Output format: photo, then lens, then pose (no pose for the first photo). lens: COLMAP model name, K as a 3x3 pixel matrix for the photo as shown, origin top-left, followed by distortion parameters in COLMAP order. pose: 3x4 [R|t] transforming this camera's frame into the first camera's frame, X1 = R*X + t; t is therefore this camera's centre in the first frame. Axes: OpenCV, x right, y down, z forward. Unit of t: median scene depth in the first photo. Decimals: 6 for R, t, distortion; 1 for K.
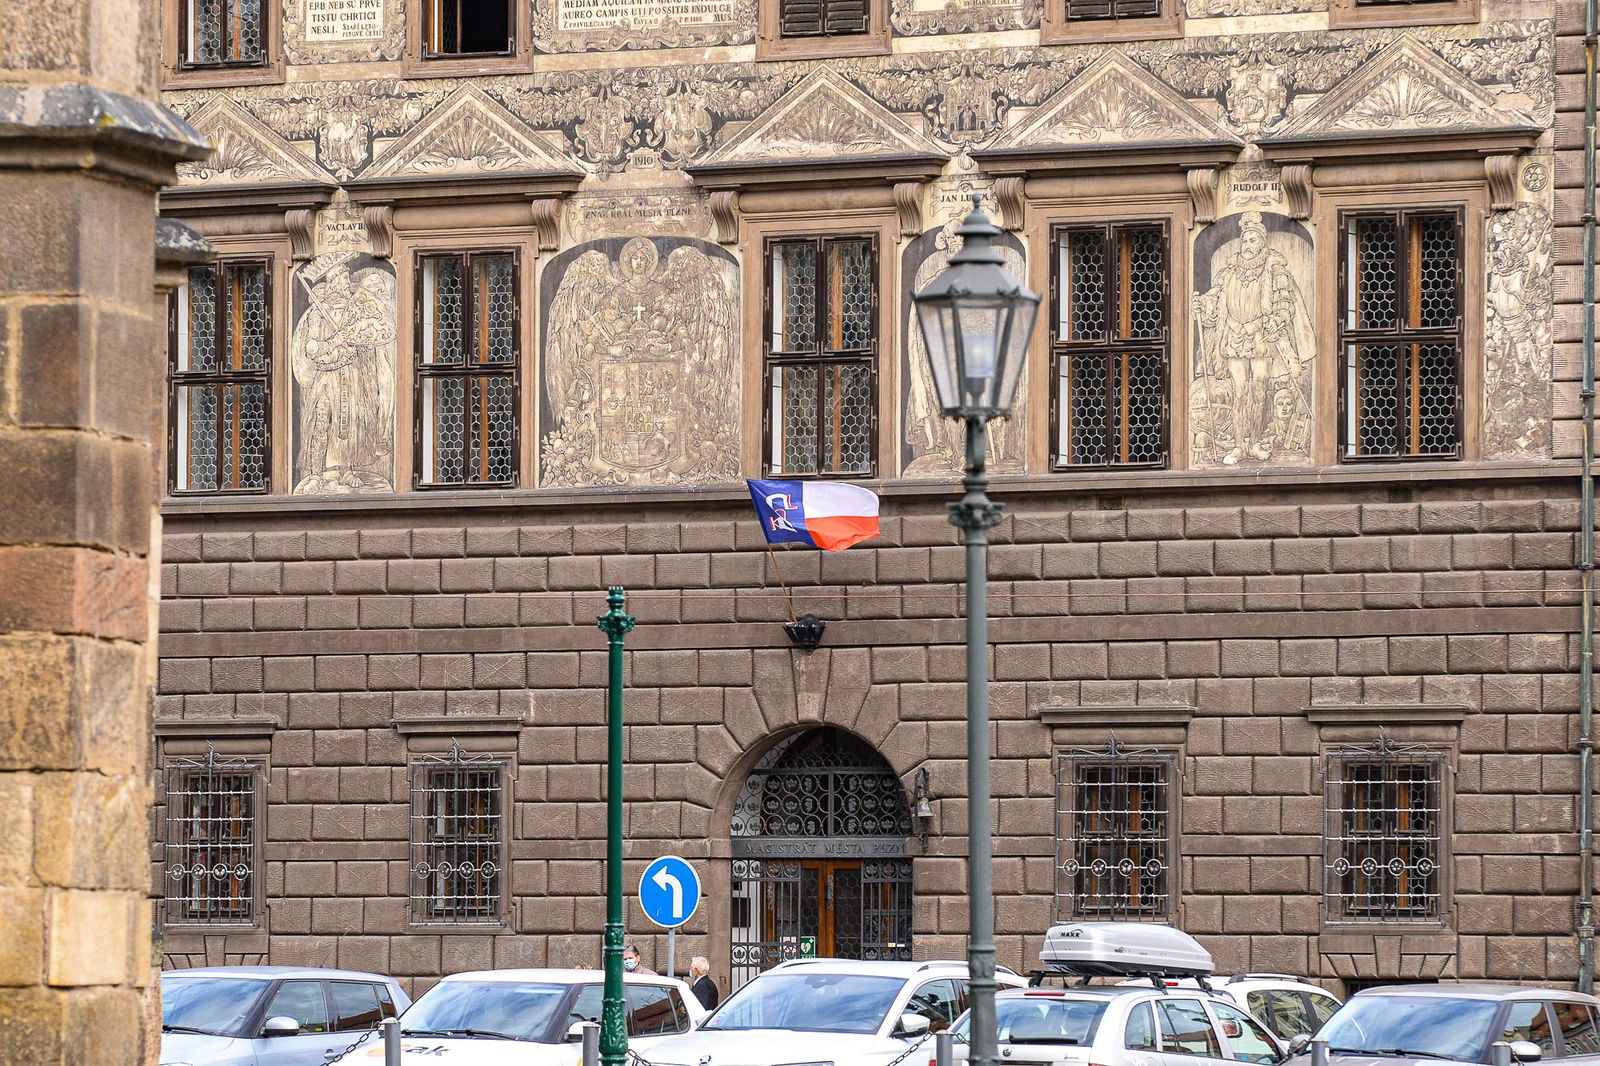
lens RADIAL K [[9670.5, 0, 797.3], [0, 9670.5, 530.4], [0, 0, 1]] dist [0.765781, 0.000000]
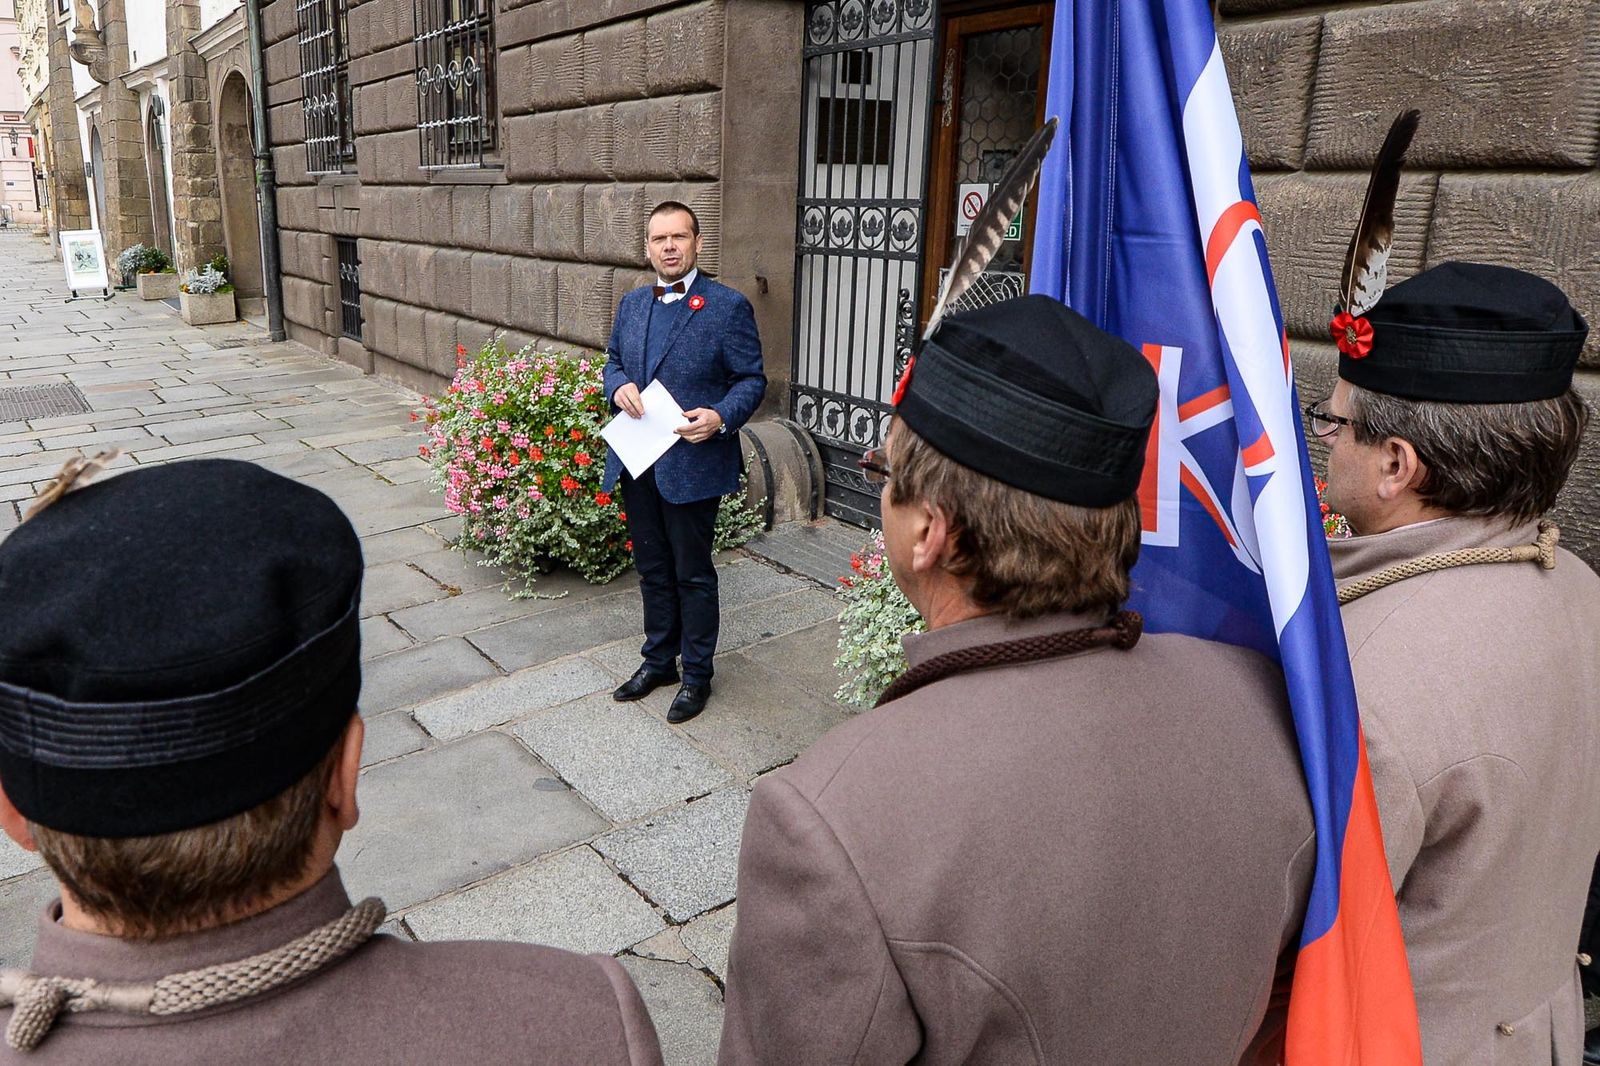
lens RADIAL K [[1164.3, 0, 727.8], [0, 1164.3, 475.7], [0, 0, 1]] dist [0.001034, -0.003545]
pose [[0.847070, 0.125289, -0.516502, 0.020385], [0.028598, 0.959665, 0.279689, 0.040052], [0.530711, -0.251687, 0.809320, 0.960328]]
